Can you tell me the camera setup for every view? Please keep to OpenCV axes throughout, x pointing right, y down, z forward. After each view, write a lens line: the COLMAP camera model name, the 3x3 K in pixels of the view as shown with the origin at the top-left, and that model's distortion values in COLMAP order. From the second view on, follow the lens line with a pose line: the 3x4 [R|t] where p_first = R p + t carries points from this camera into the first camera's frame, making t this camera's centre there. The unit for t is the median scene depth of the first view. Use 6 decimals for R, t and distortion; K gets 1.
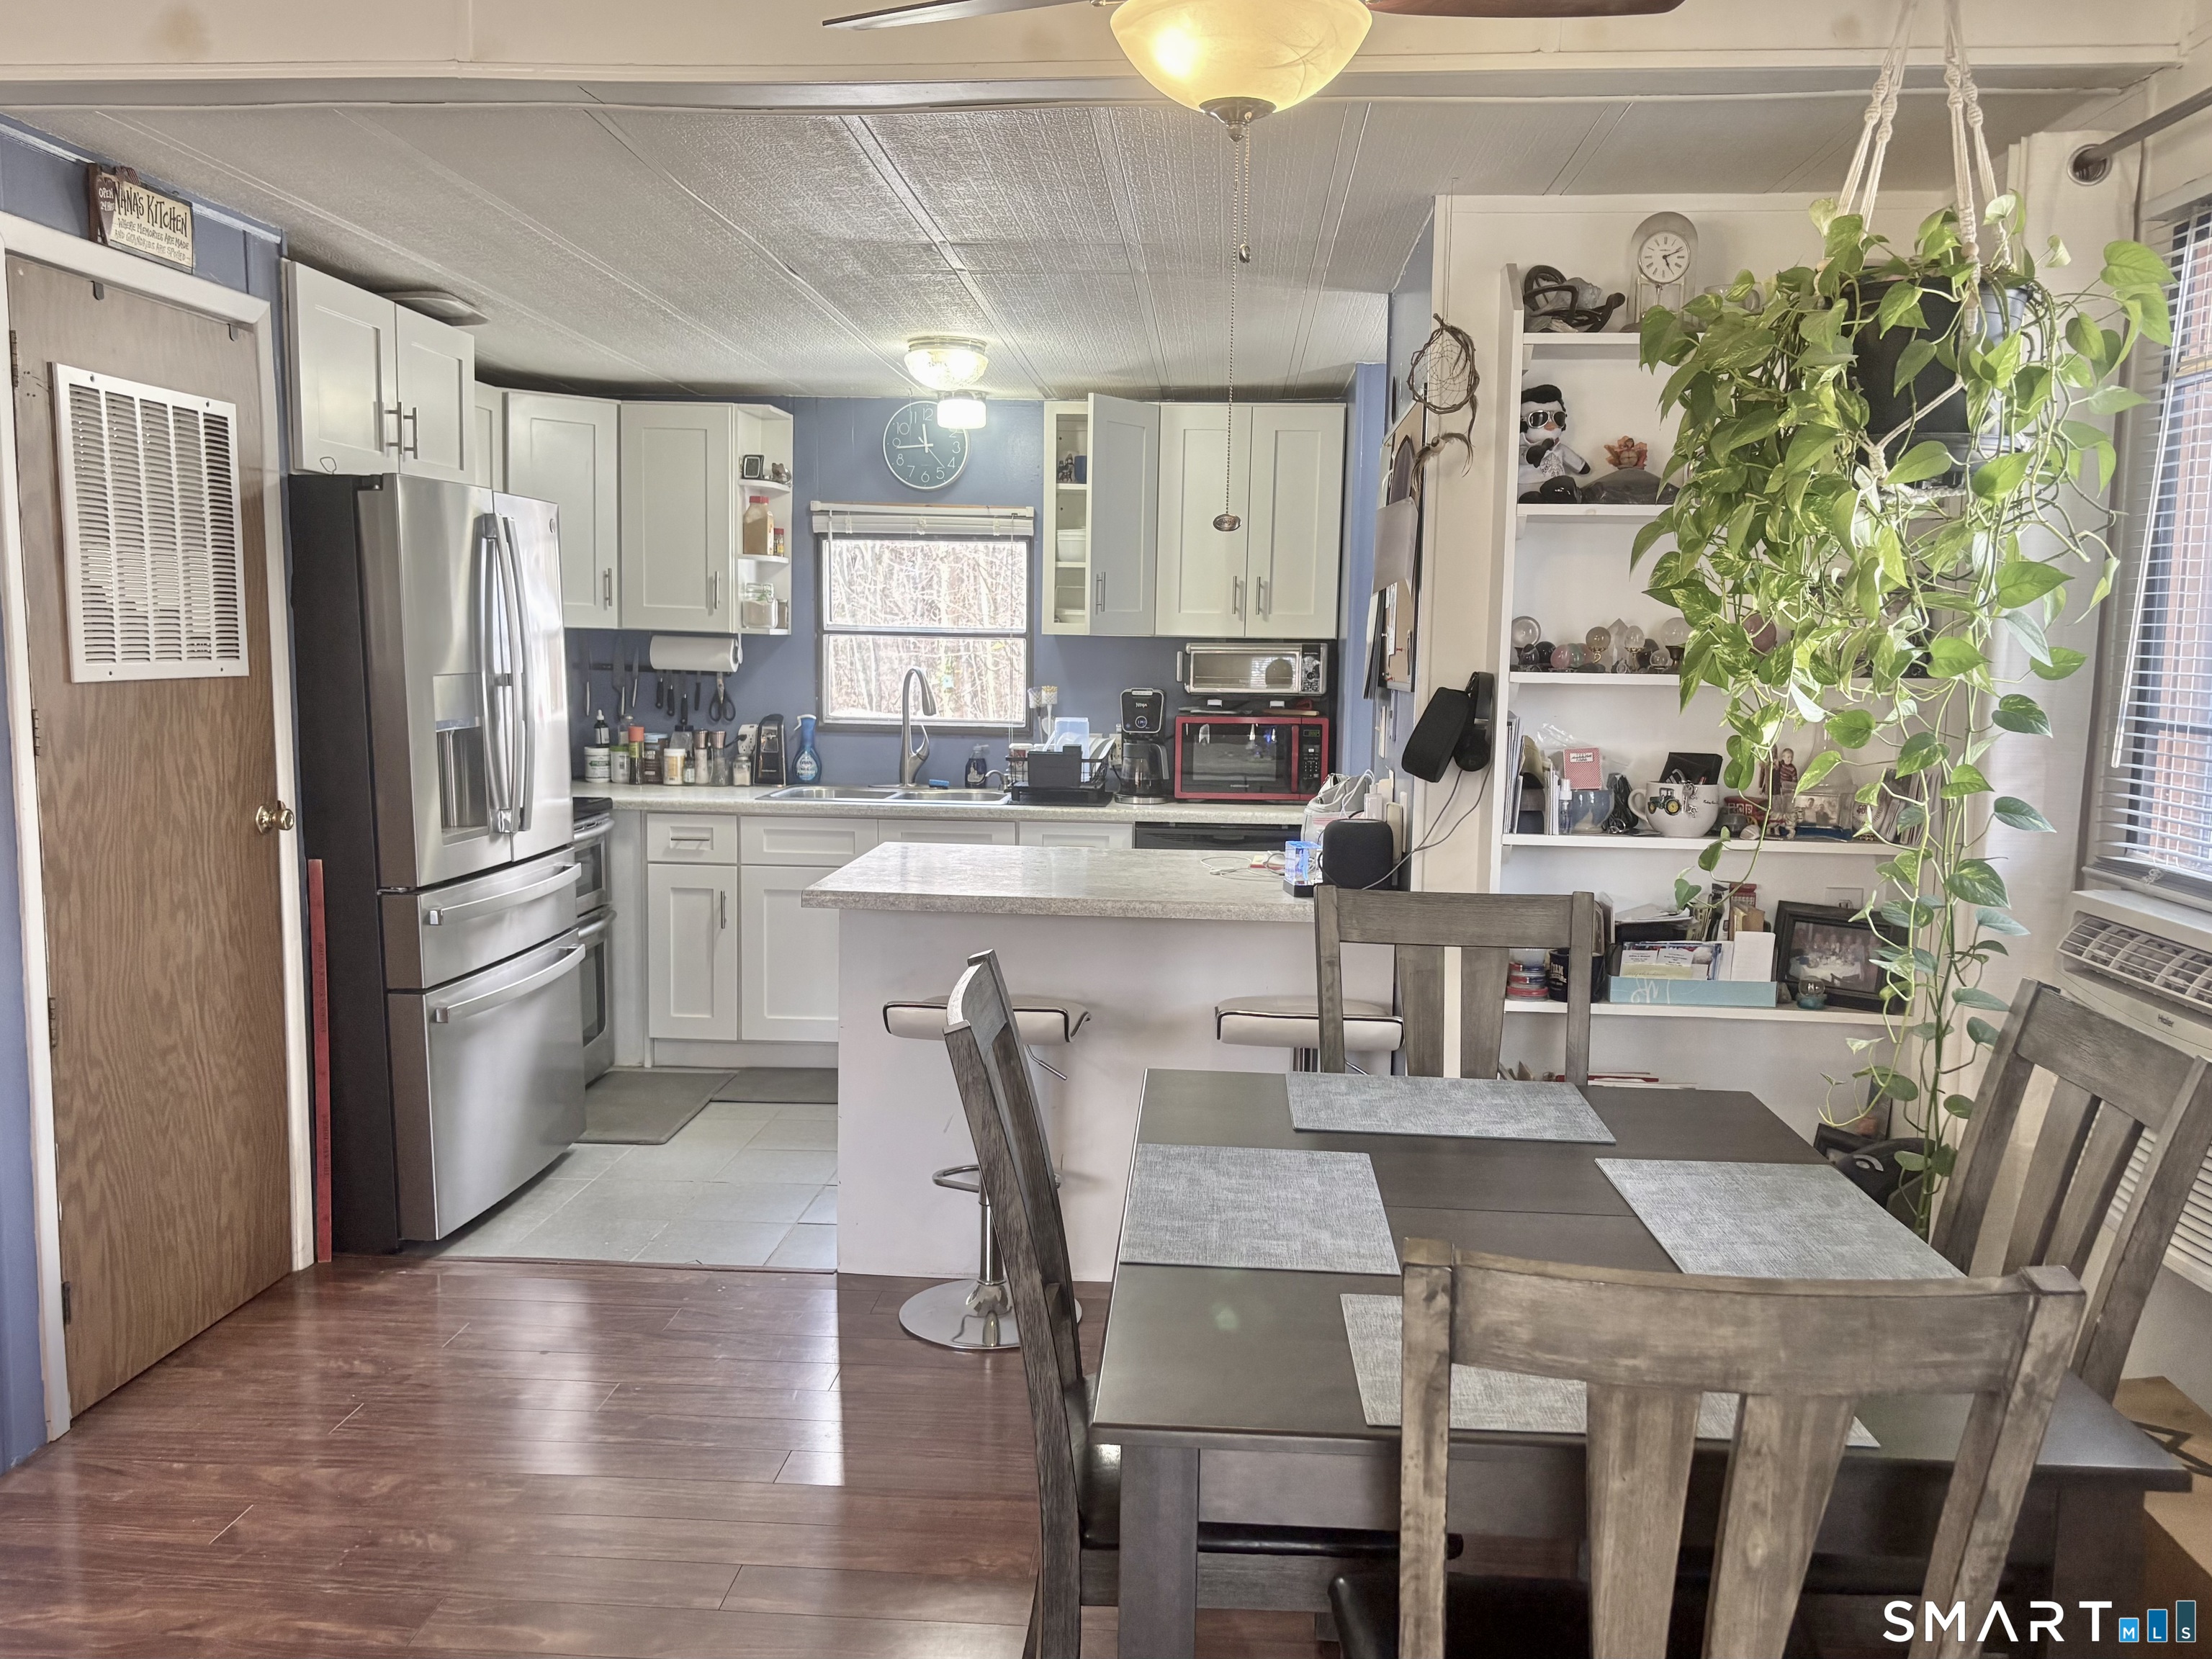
lens RADIAL K [[1718.7, 0, 1101.4], [0, 1718.7, 839.1], [0, 0, 1]] dist [0.108973, -0.135871]
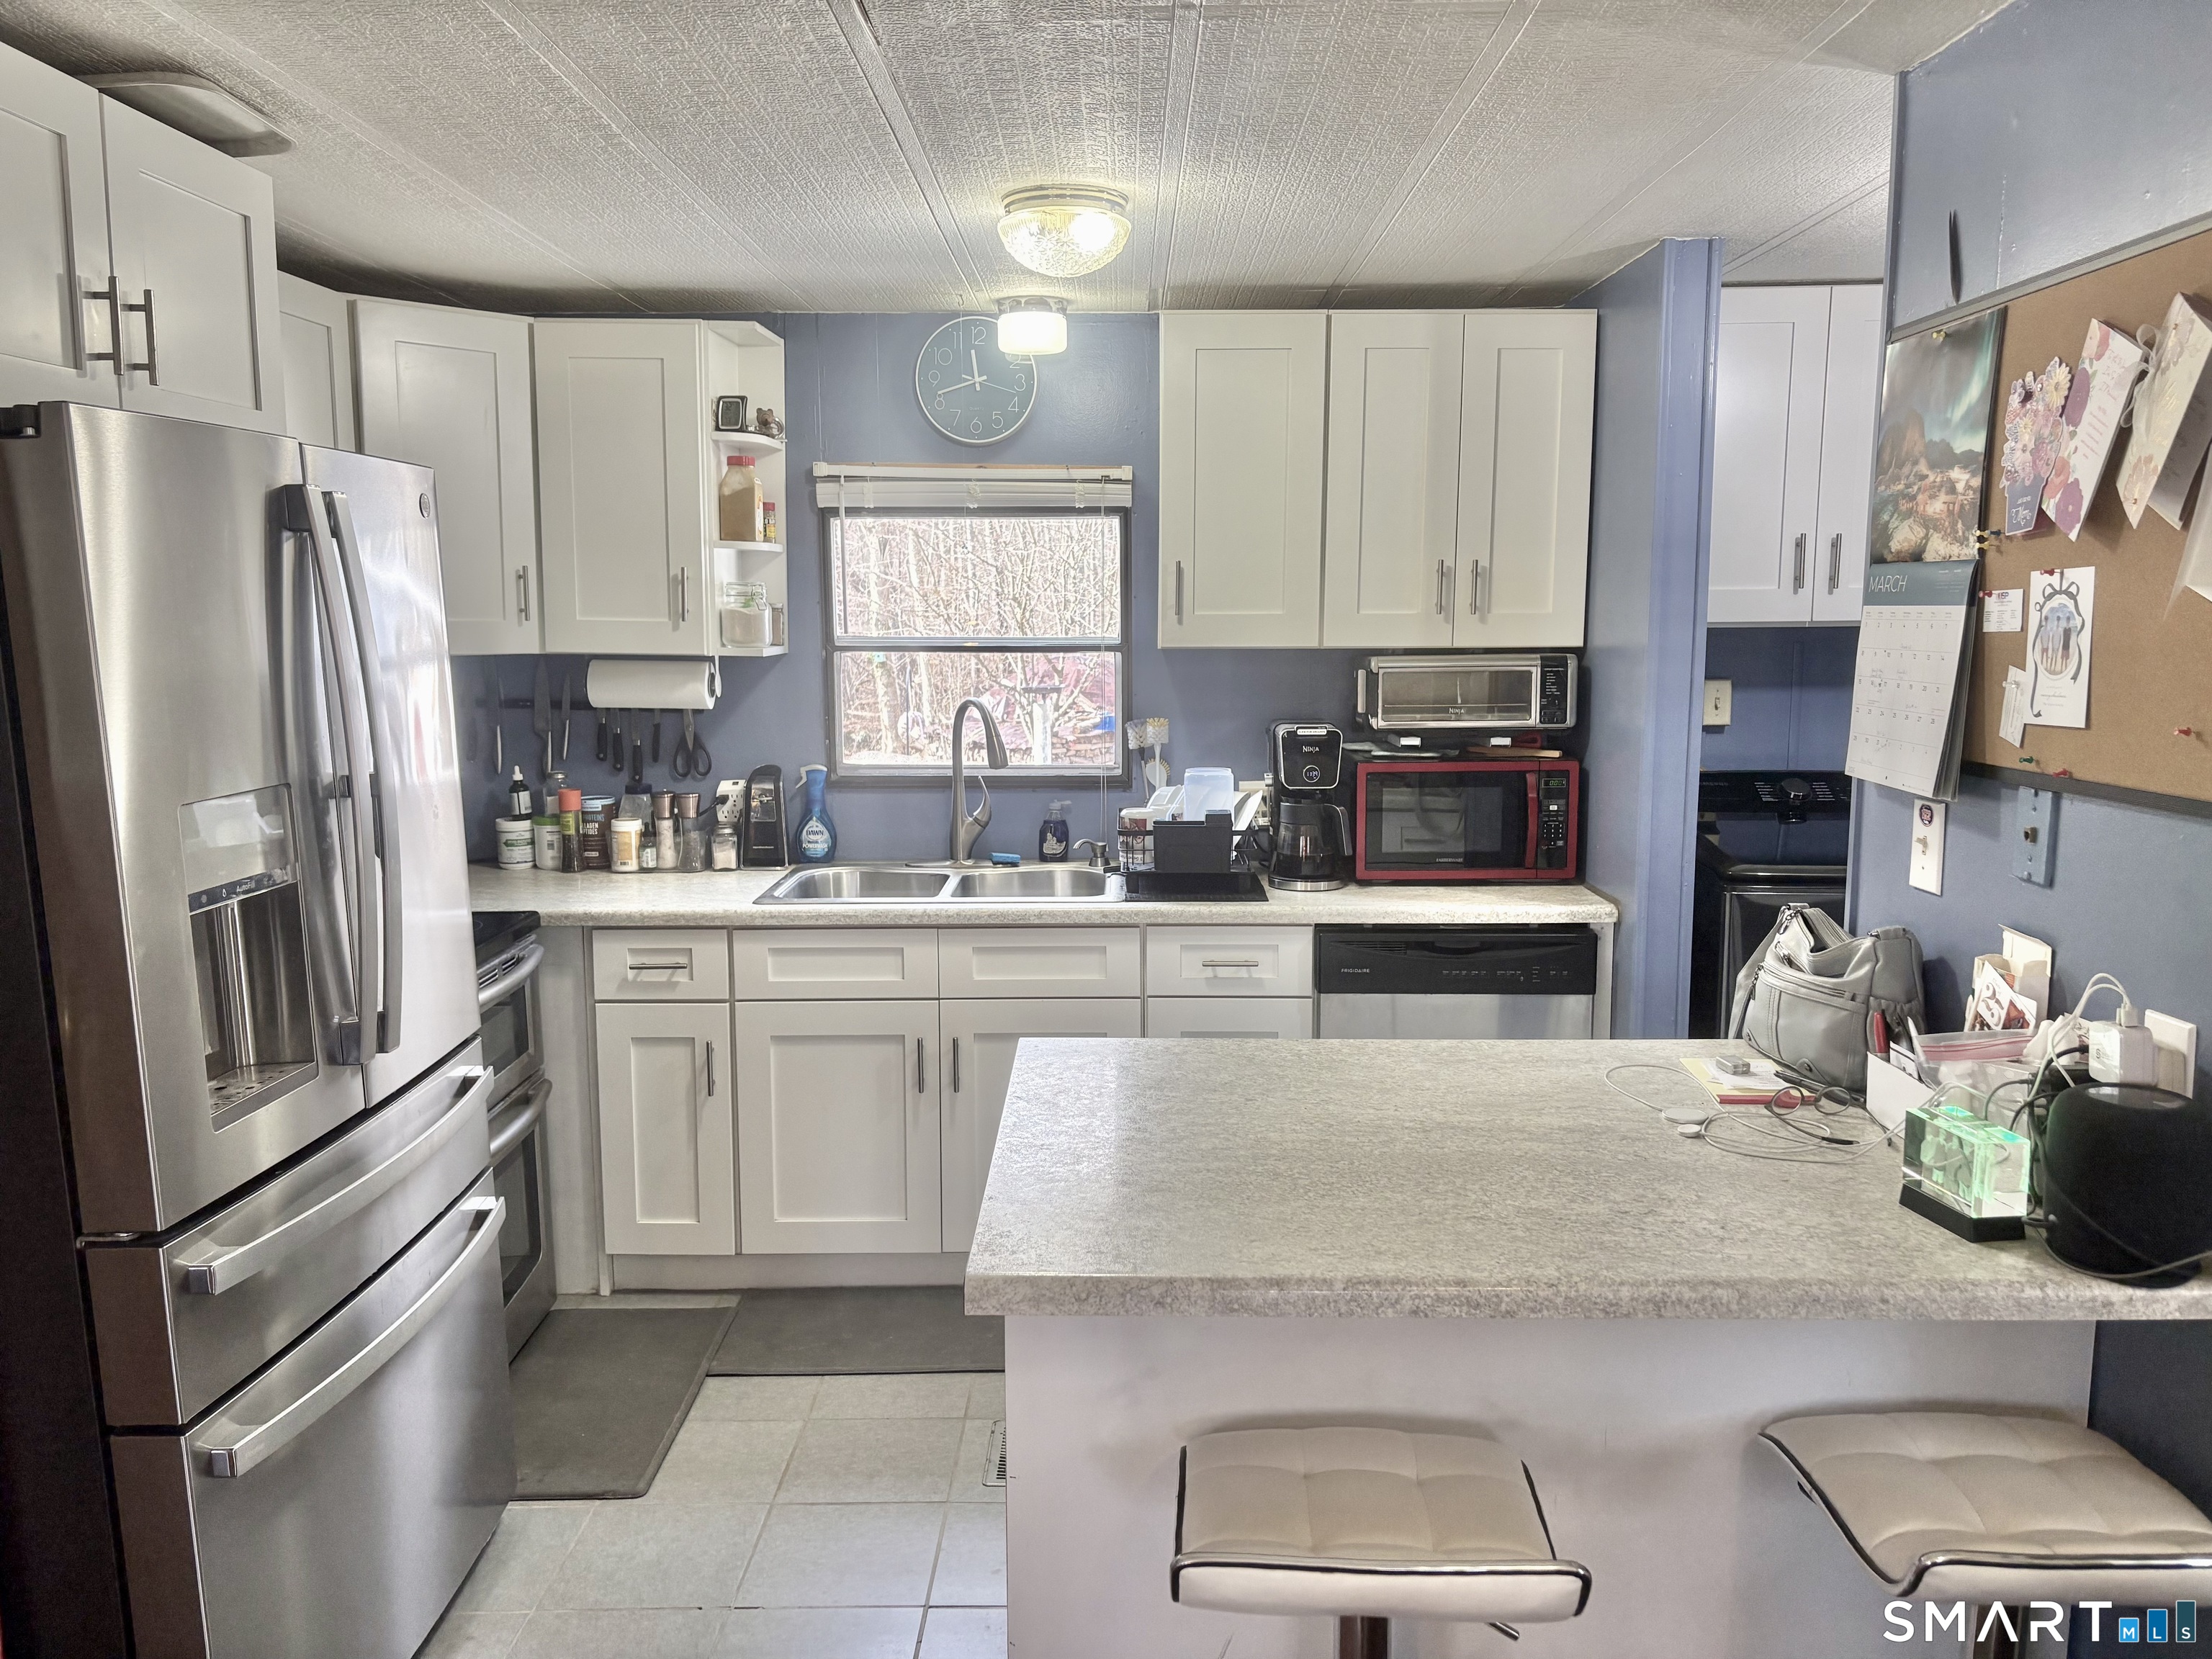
lens RADIAL K [[1646.5, 0, 1113.4], [0, 1646.5, 834.3], [0, 0, 1]] dist [0.078496, -0.088385]
pose [[0.997829, -0.027680, 0.059753, -0.097952], [0.026291, 0.999369, 0.023903, -0.062381], [-0.060377, -0.022280, 0.997927, 0.345404]]
